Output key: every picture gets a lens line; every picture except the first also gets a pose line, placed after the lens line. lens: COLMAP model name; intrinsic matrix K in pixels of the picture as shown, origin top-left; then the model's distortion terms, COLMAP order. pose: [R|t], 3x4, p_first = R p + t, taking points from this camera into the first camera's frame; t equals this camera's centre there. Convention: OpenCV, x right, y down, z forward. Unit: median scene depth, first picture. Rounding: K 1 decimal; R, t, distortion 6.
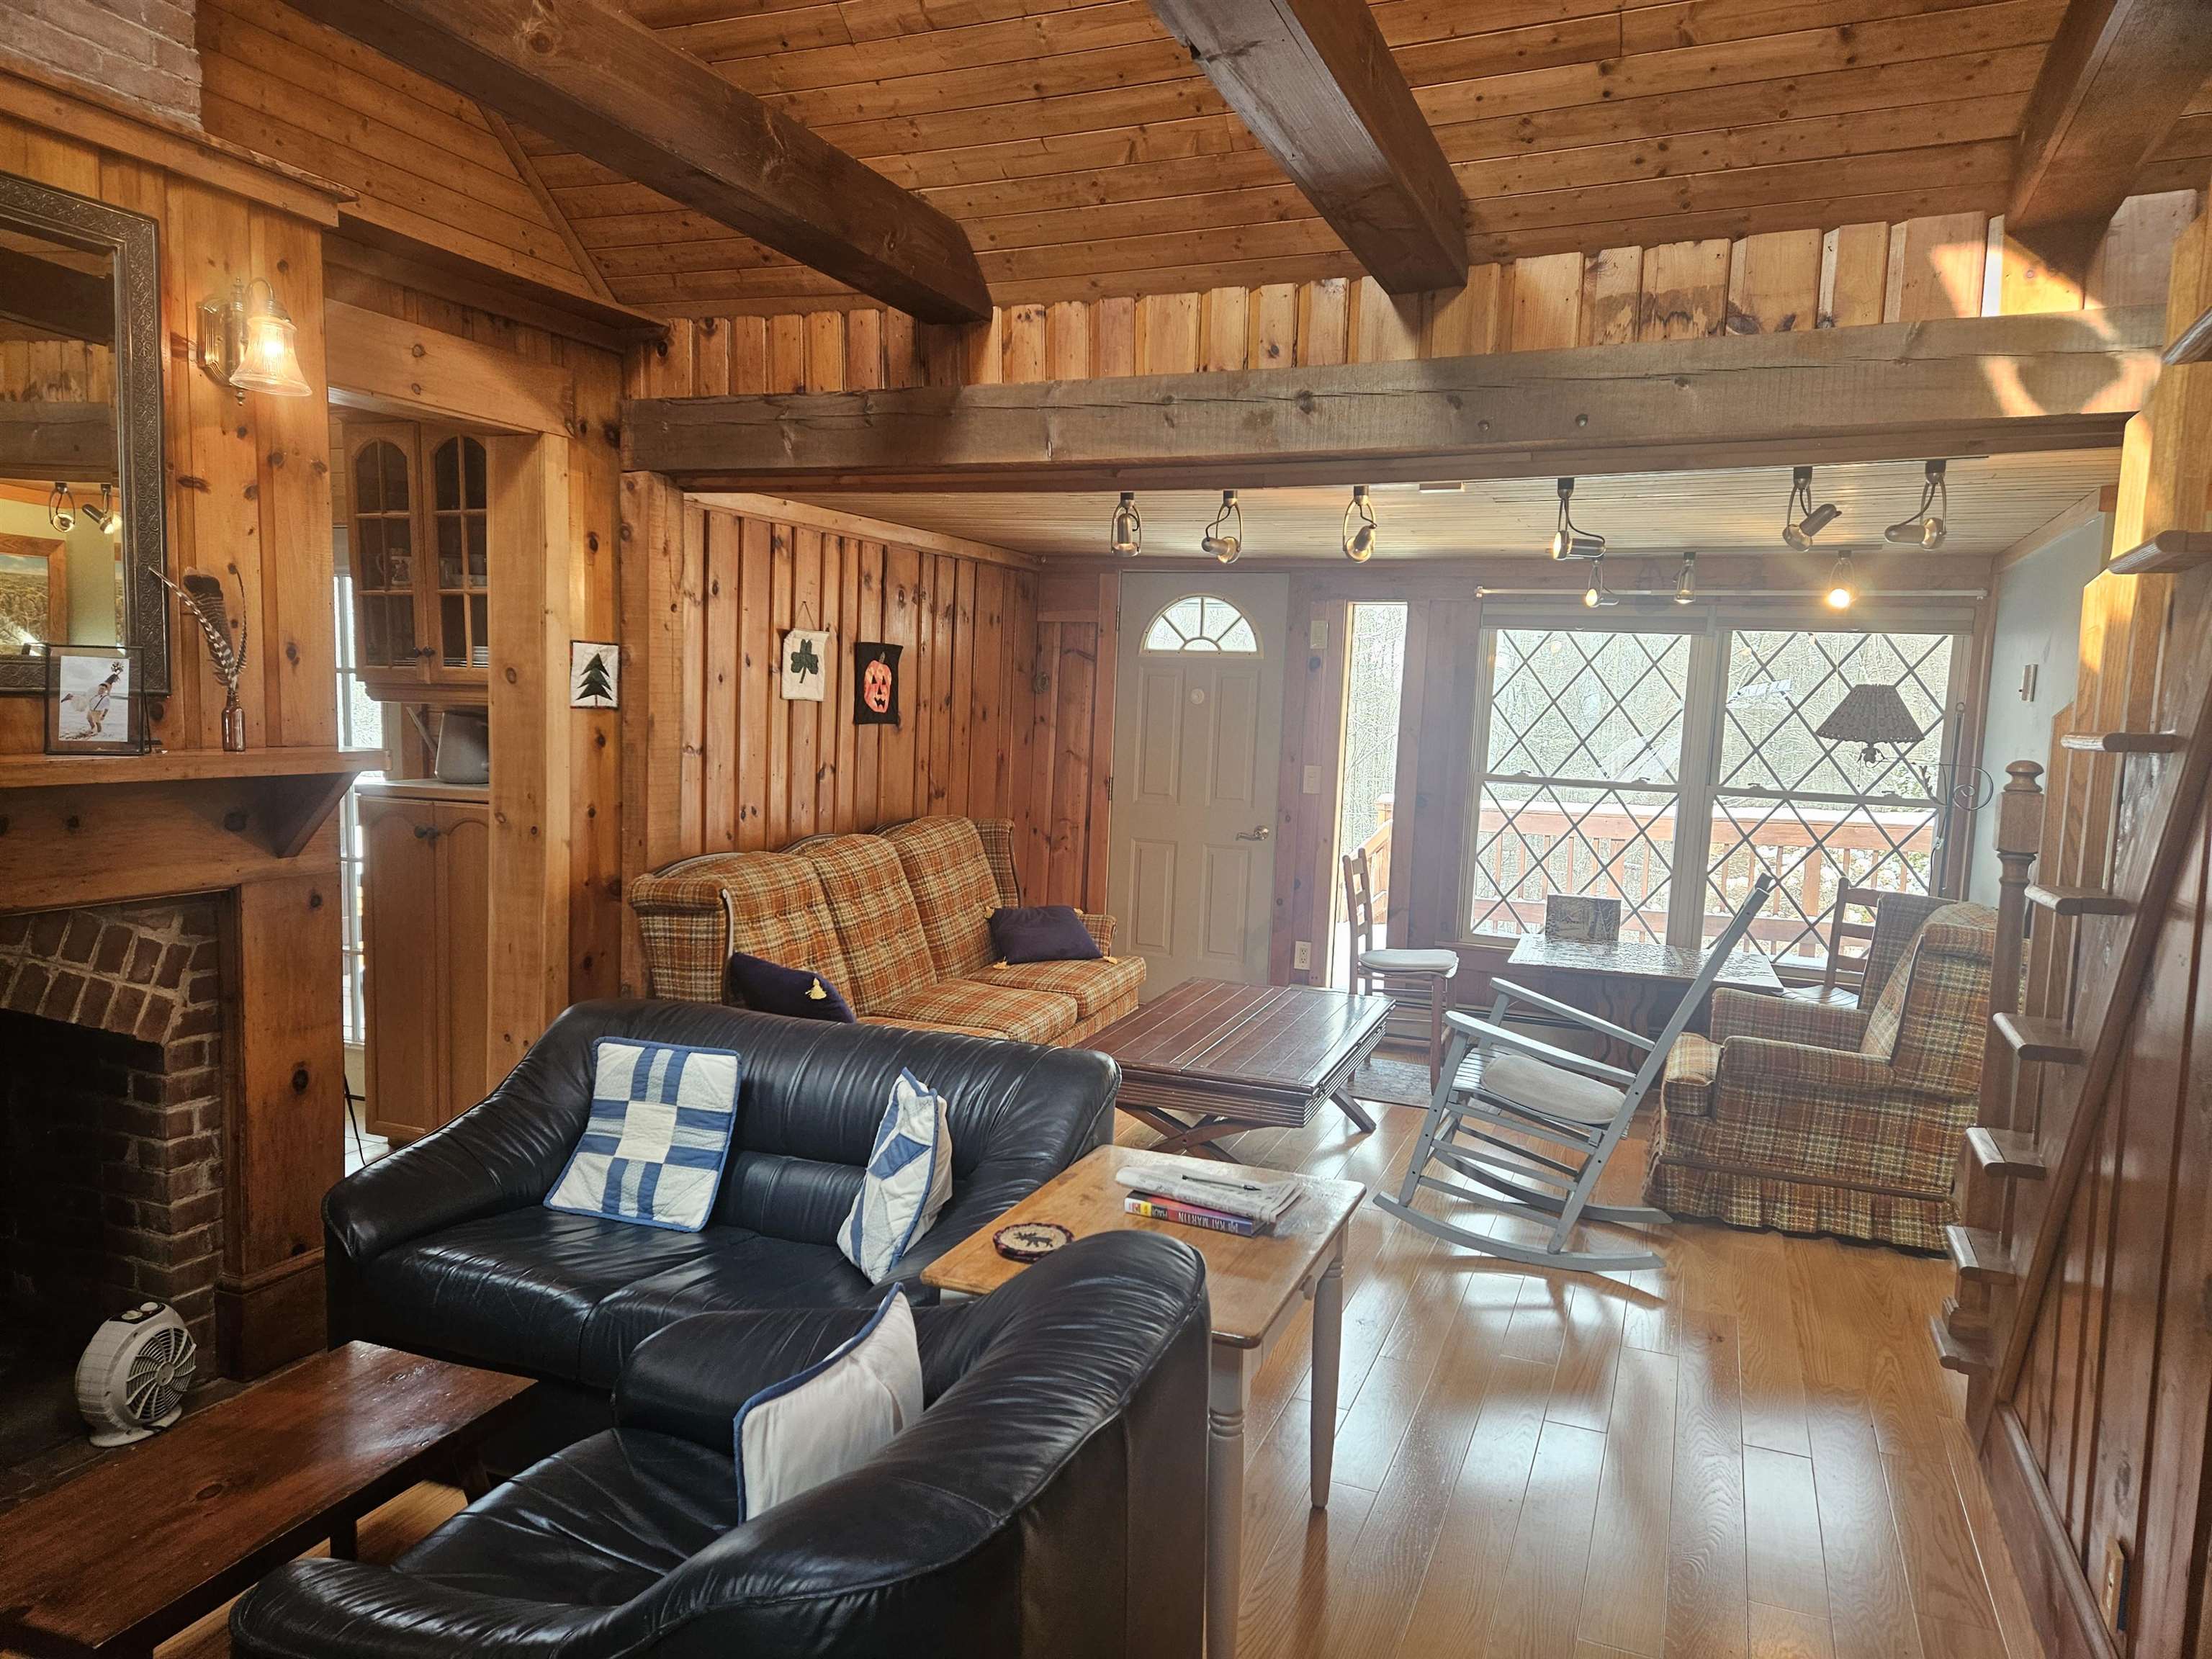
lens RADIAL K [[1460.2, 0, 1099.2], [0, 1460.2, 844.9], [0, 0, 1]] dist [0.095152, -0.083428]
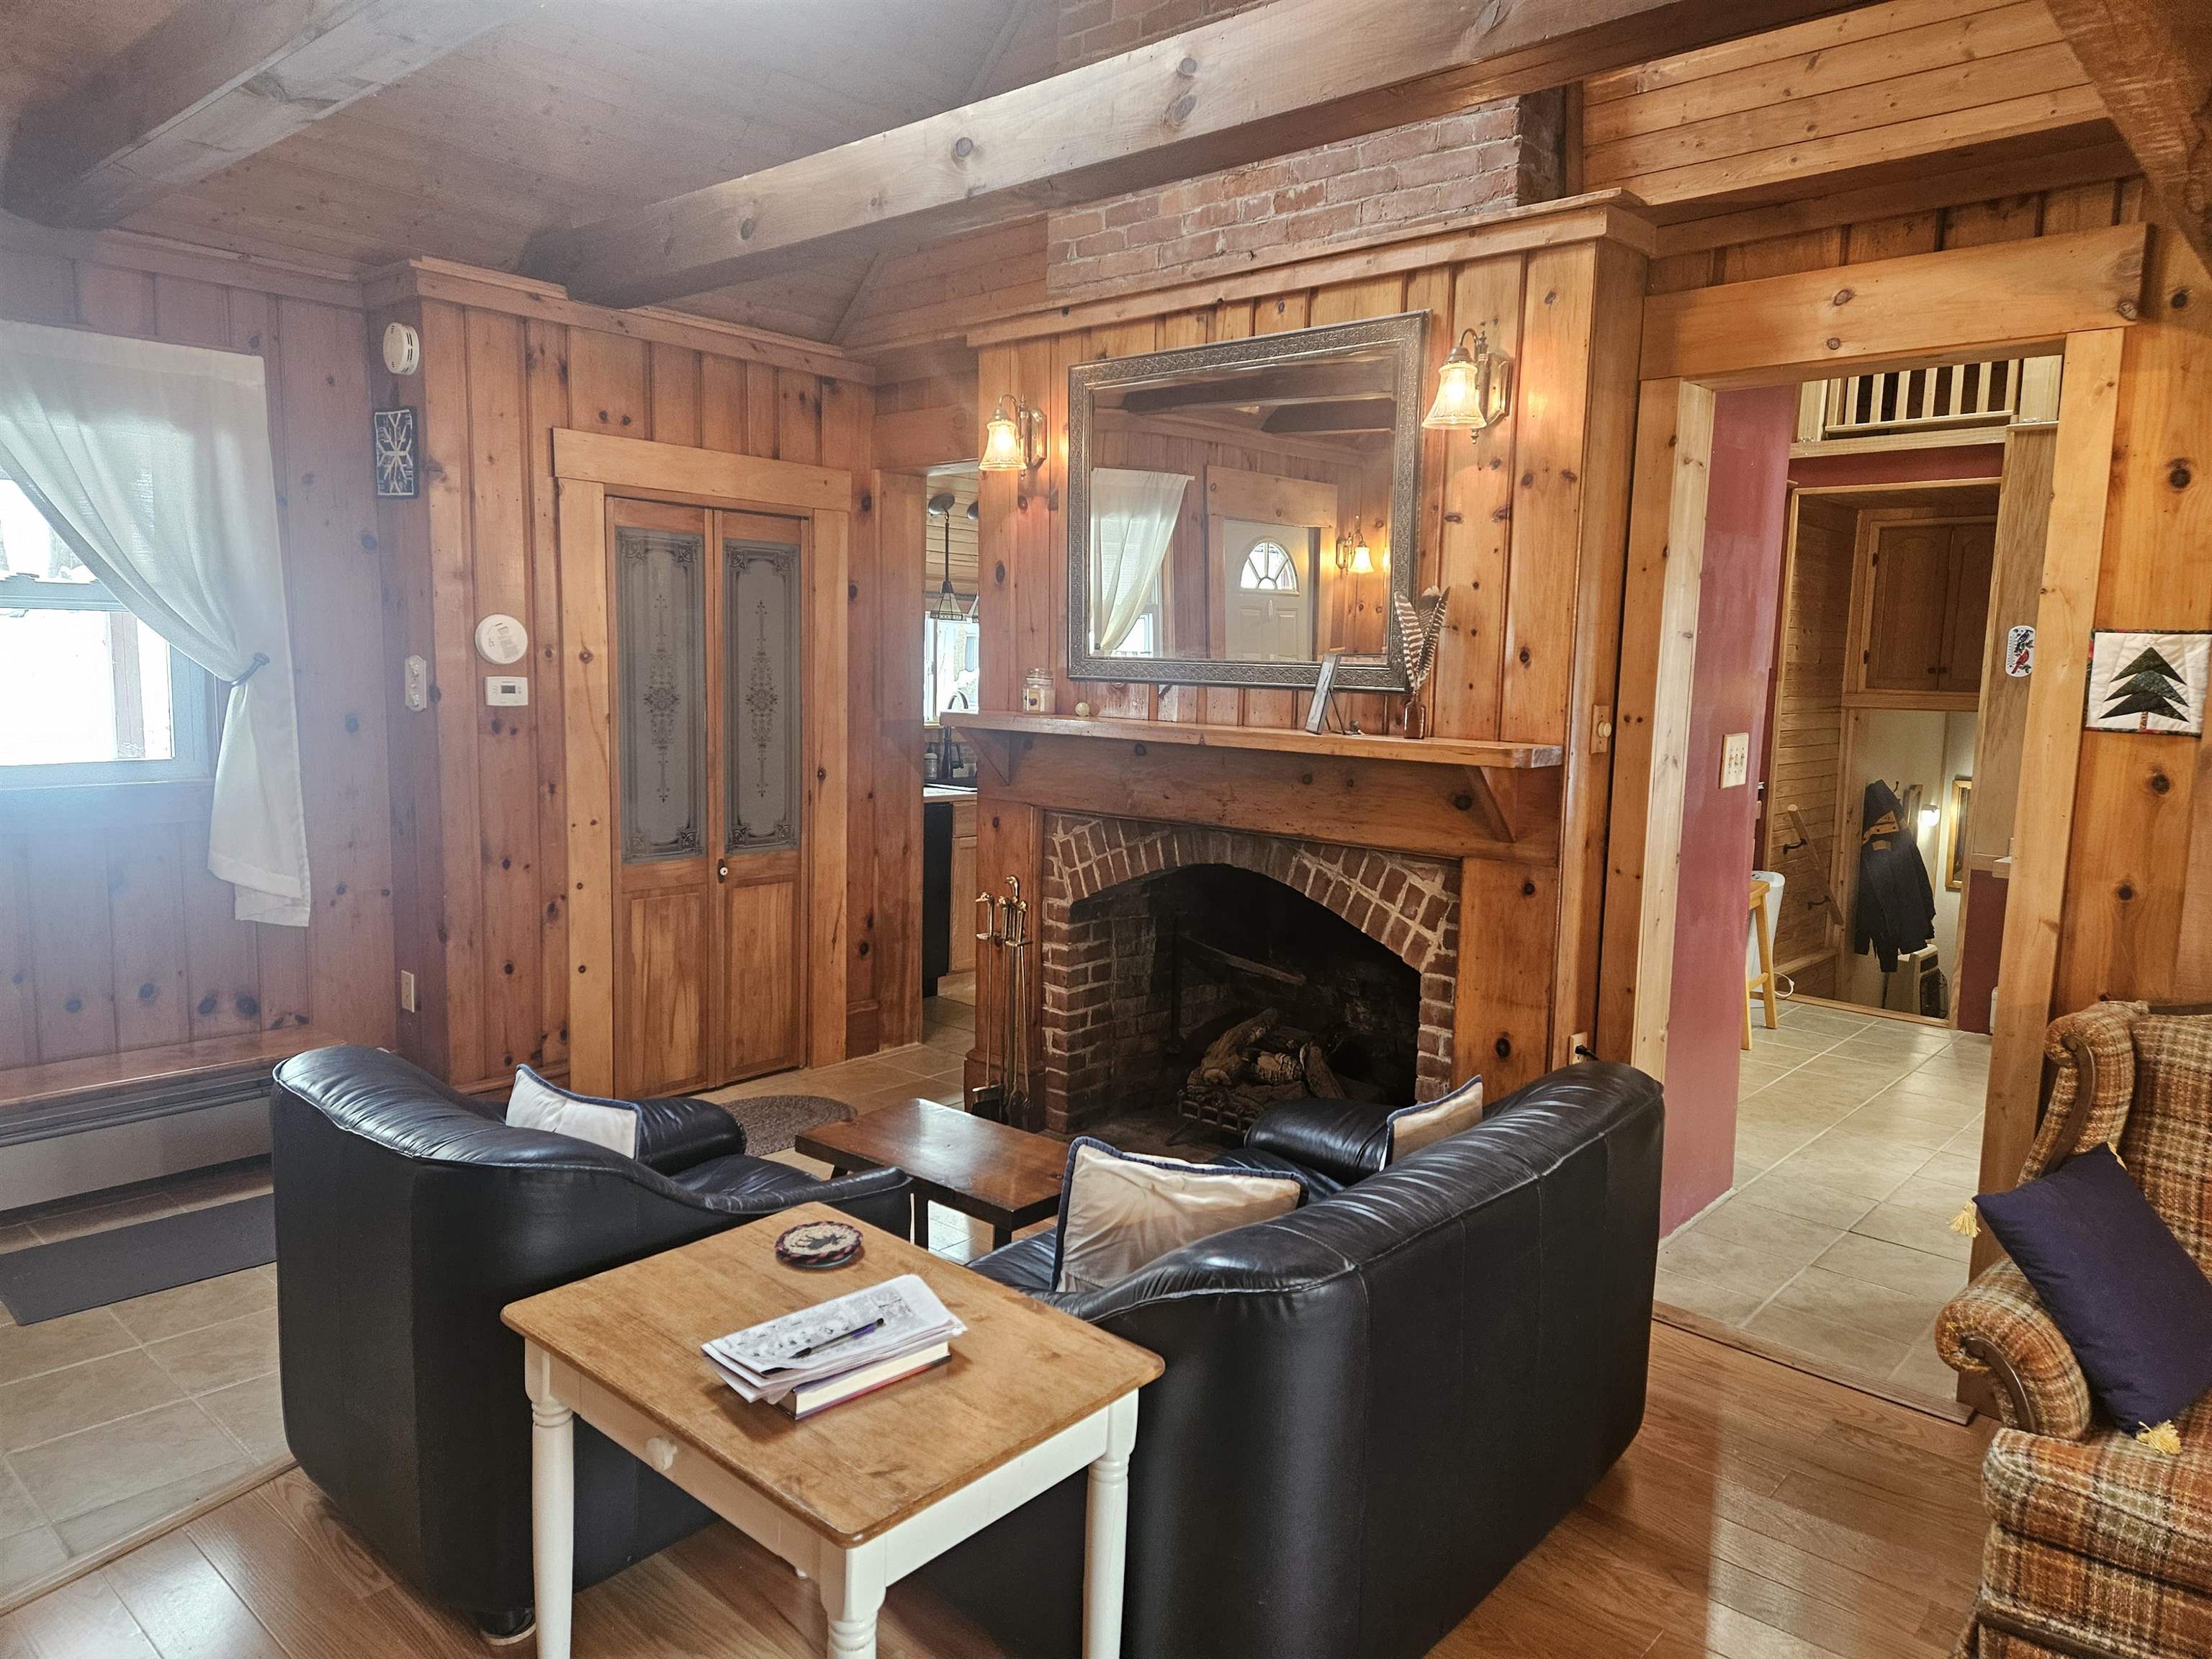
lens RADIAL K [[1471.4, 0, 1097.9], [0, 1471.4, 817.1], [0, 0, 1]] dist [0.092133, -0.083677]
pose [[-0.332437, 0.075627, -0.940088, 0.435165], [-0.128712, 0.983816, 0.124660, -0.080406], [0.934301, 0.162443, -0.317323, 0.794792]]
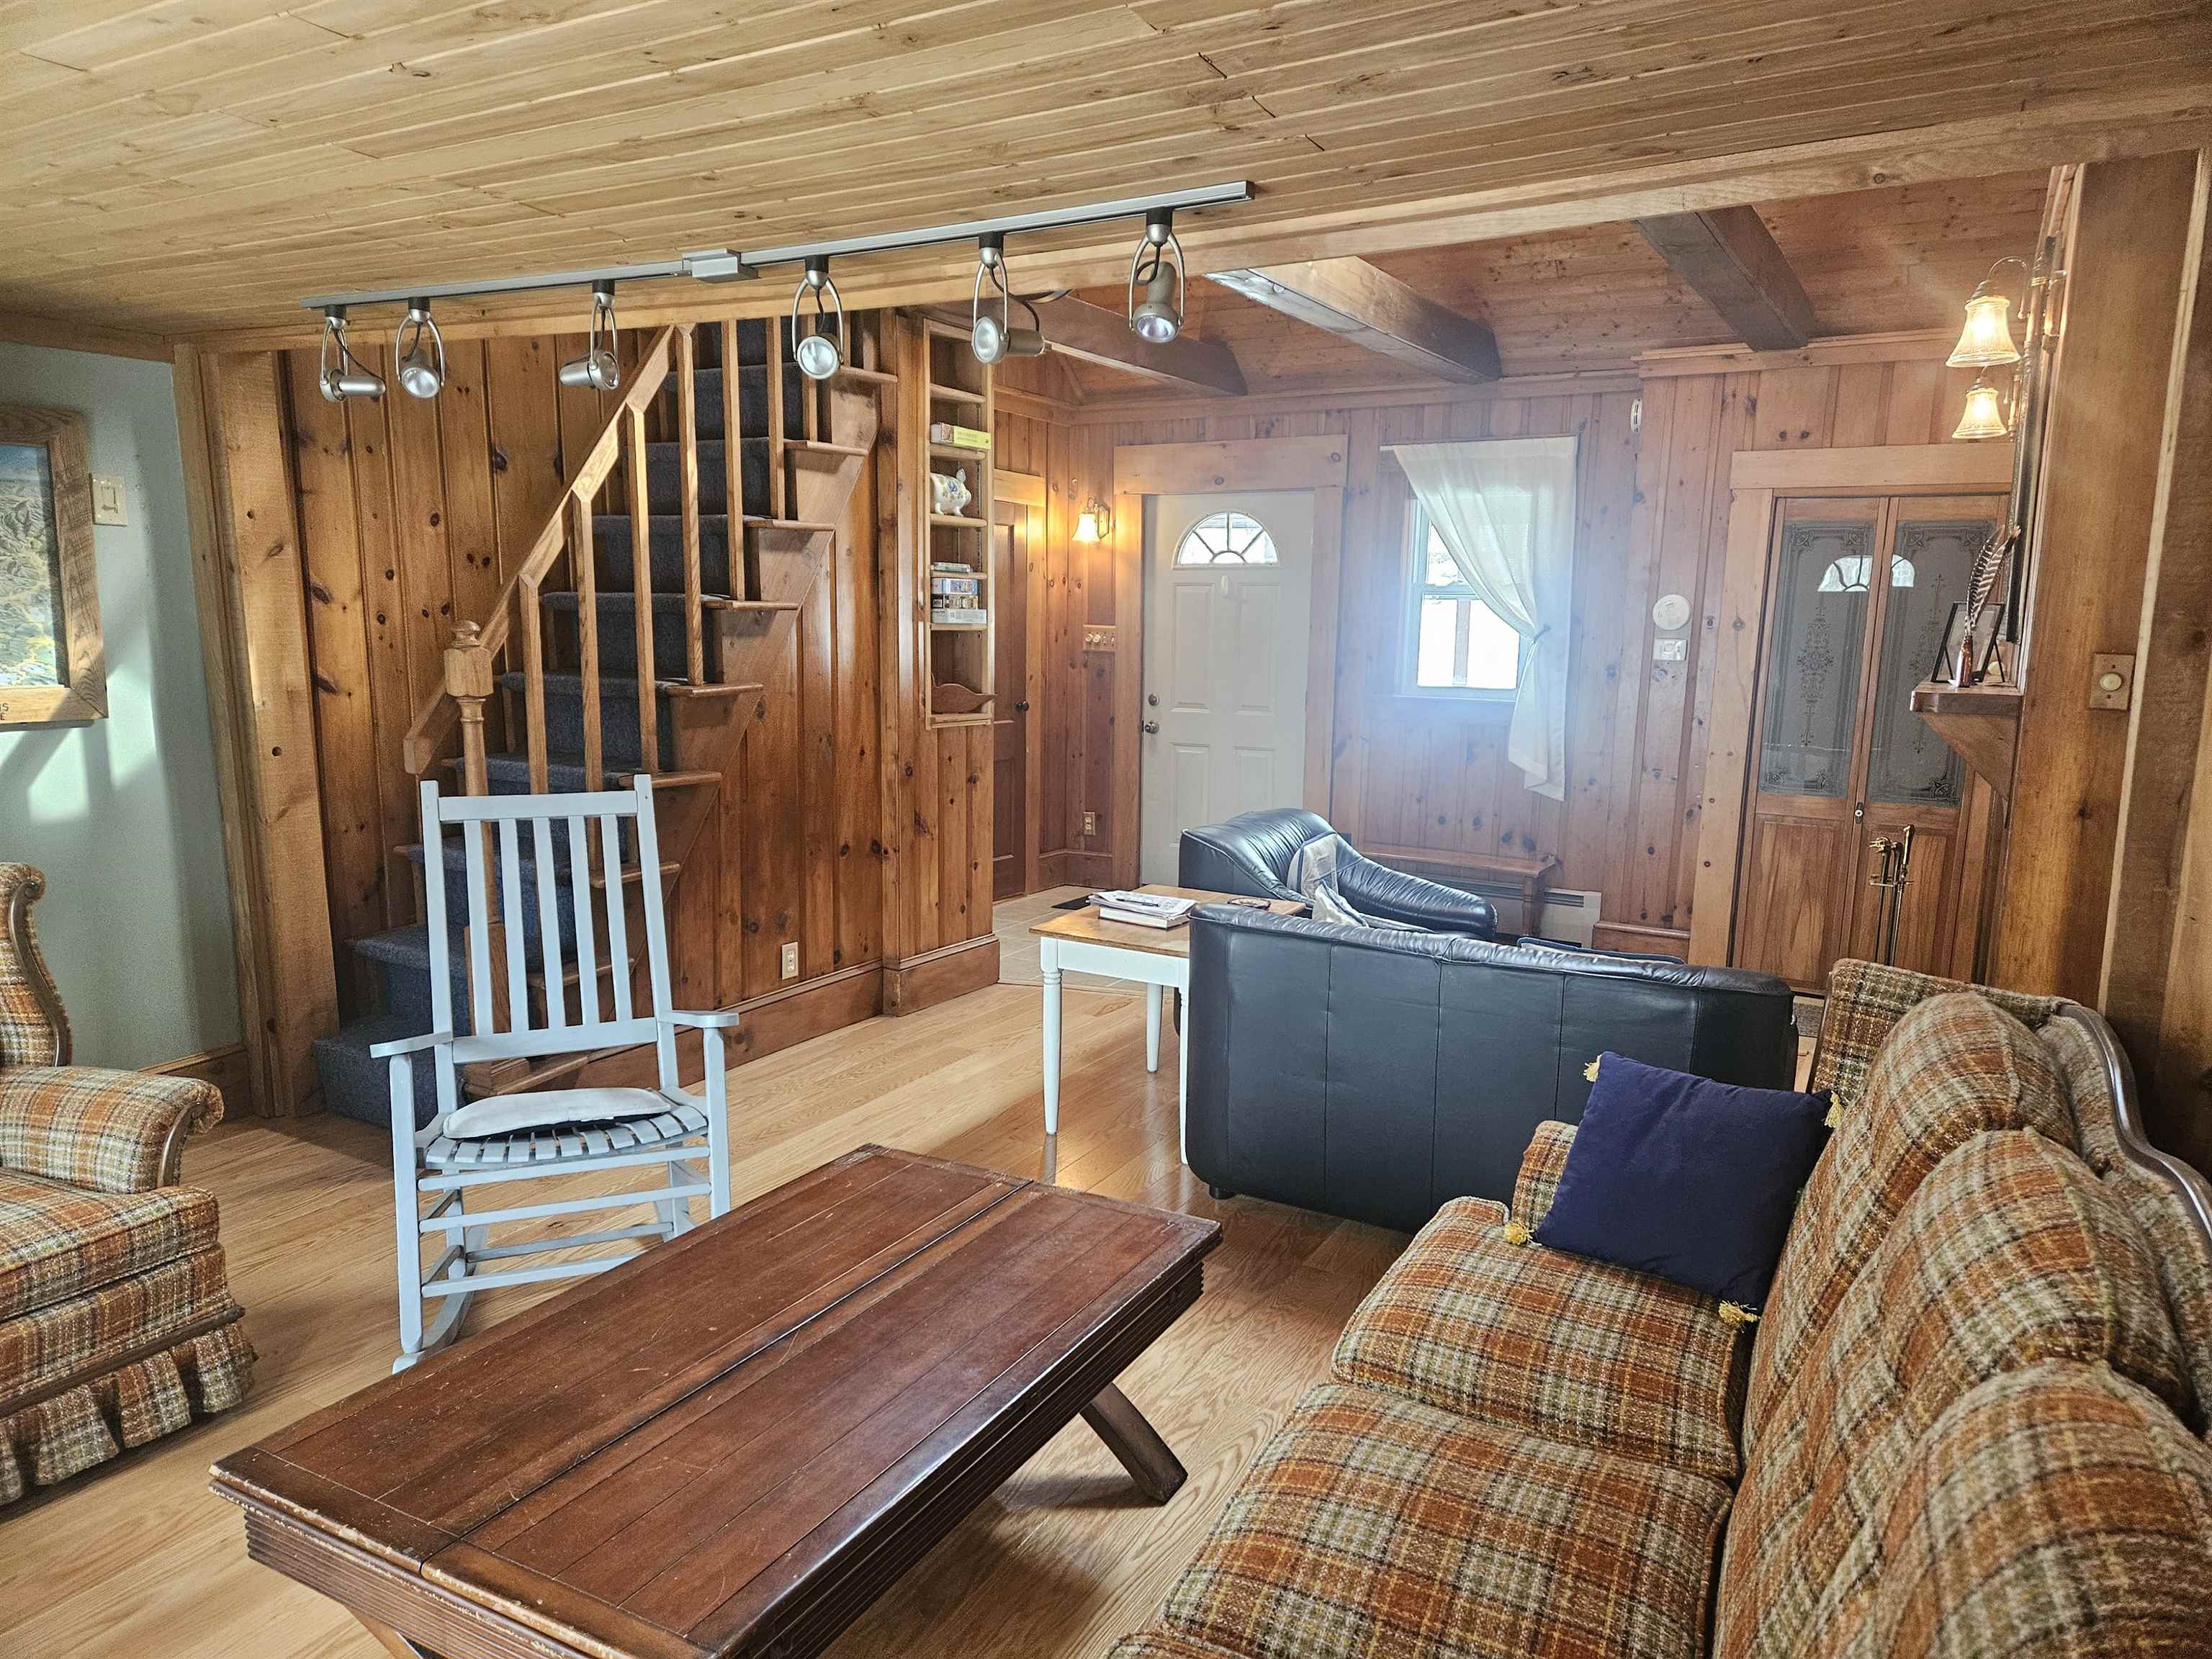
lens RADIAL K [[1471.4, 0, 1097.9], [0, 1471.4, 817.1], [0, 0, 1]] dist [0.092133, -0.083677]
pose [[-0.989503, -0.062771, 0.130165, -0.058569], [-0.029352, 0.969258, 0.244289, -0.162590], [-0.141498, 0.237904, -0.960926, 1.560145]]
